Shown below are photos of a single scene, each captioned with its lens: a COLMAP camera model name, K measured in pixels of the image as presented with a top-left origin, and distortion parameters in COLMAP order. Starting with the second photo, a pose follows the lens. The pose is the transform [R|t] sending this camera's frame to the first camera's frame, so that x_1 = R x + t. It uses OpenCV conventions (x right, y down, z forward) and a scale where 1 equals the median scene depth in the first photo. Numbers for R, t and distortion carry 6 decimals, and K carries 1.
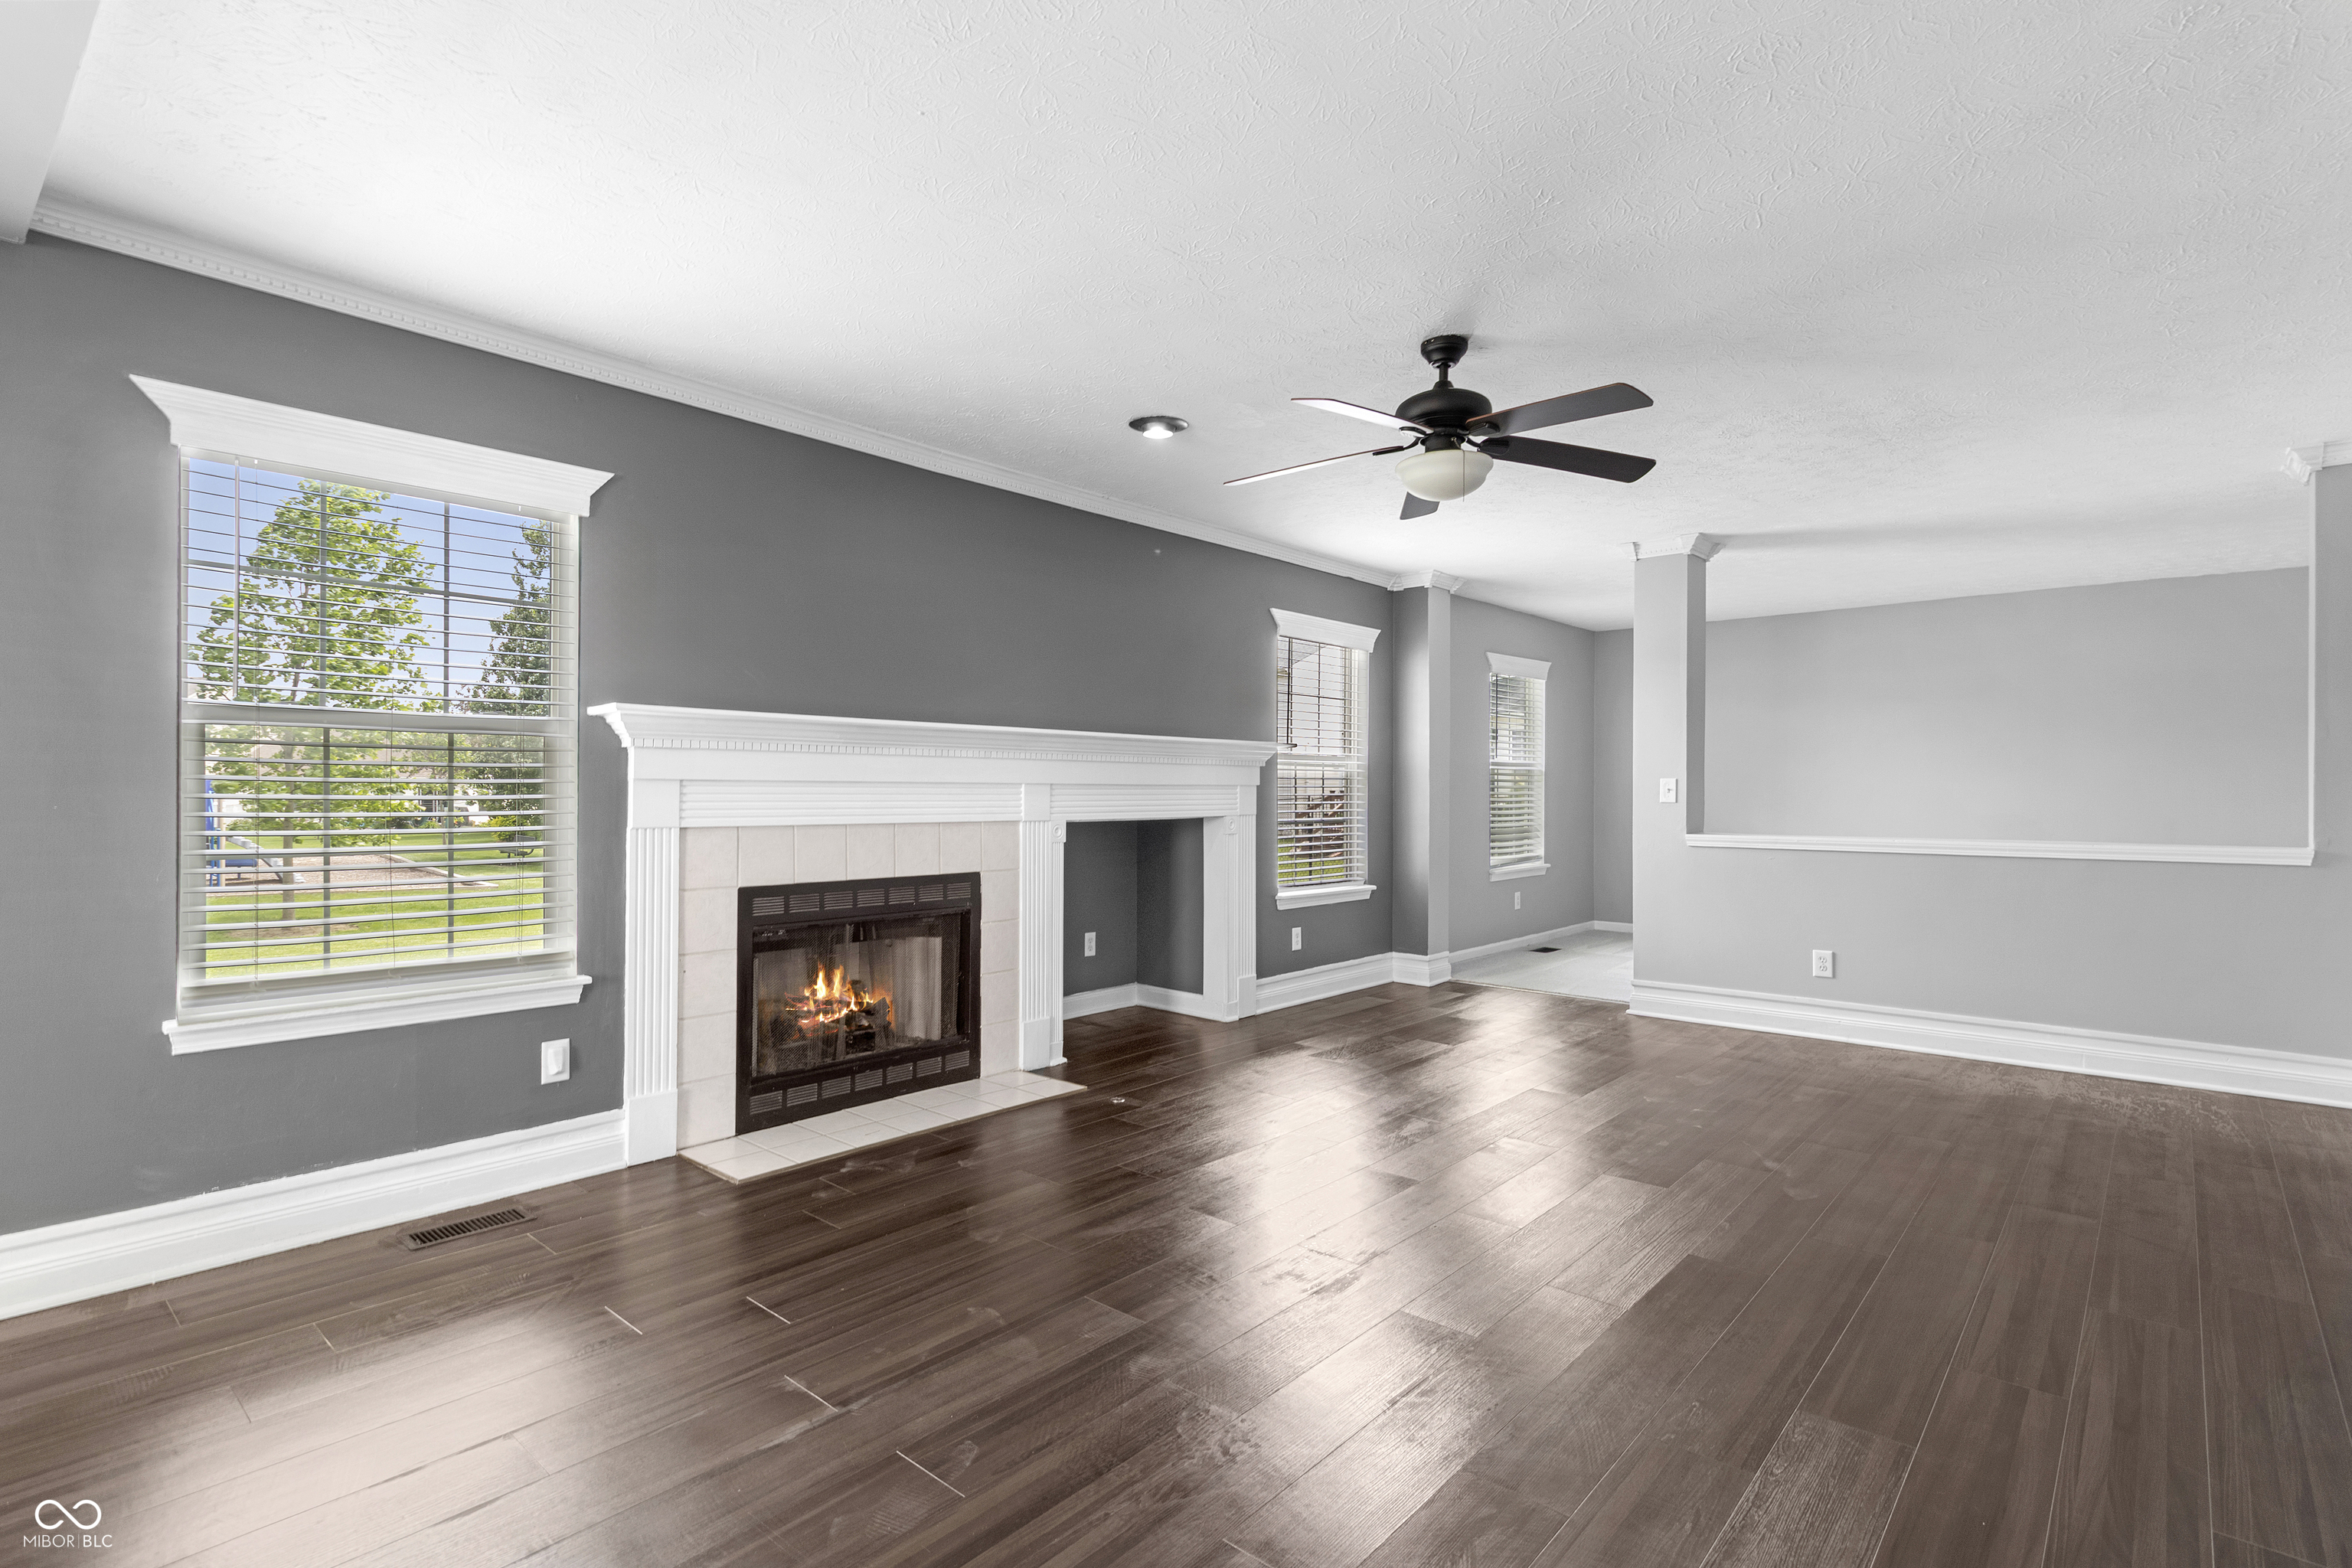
lens RADIAL K [[1125.9, 0, 1176.0], [0, 1125.9, 784.0], [0, 0, 1]] dist [0.005813, 0.000273]
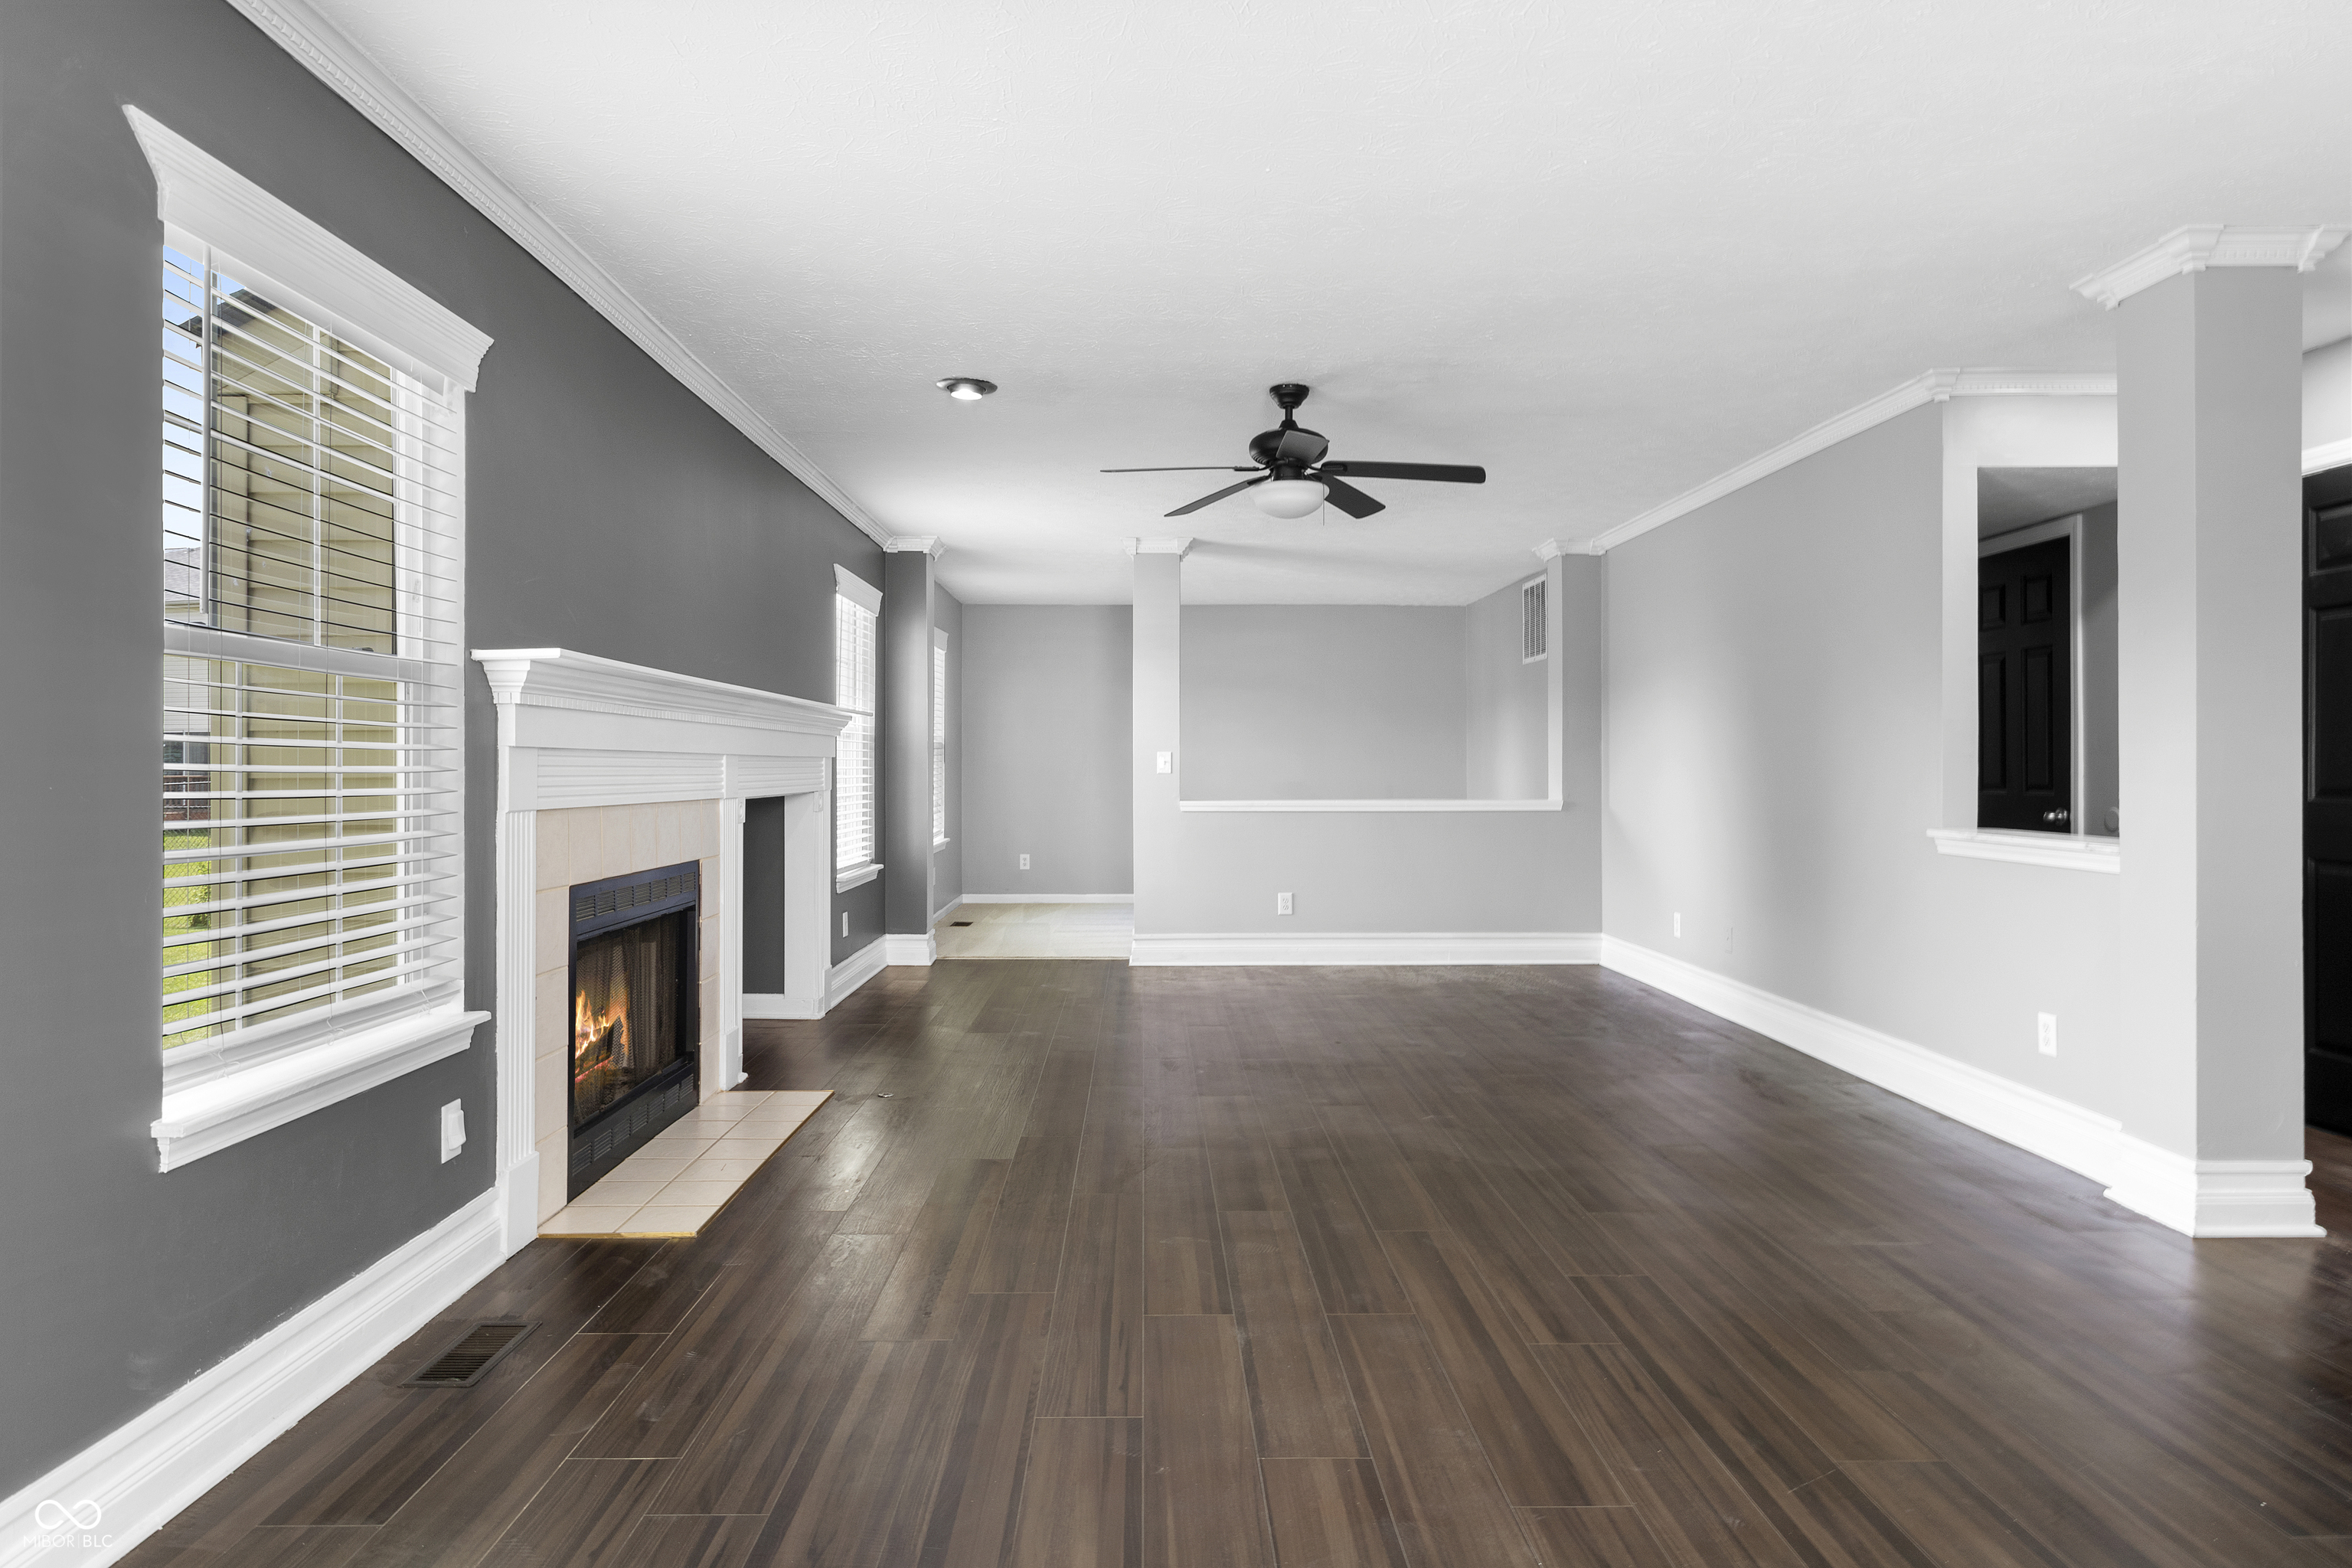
lens RADIAL K [[1327.4, 0, 1176.0], [0, 1327.4, 742.3], [0, 0, 1]] dist [0.000369, -0.000694]
pose [[0.734671, 0.008788, 0.678367, -0.697268], [-0.000667, 0.999925, -0.012232, 0.003327], [-0.678423, 0.008534, 0.734622, 0.039244]]
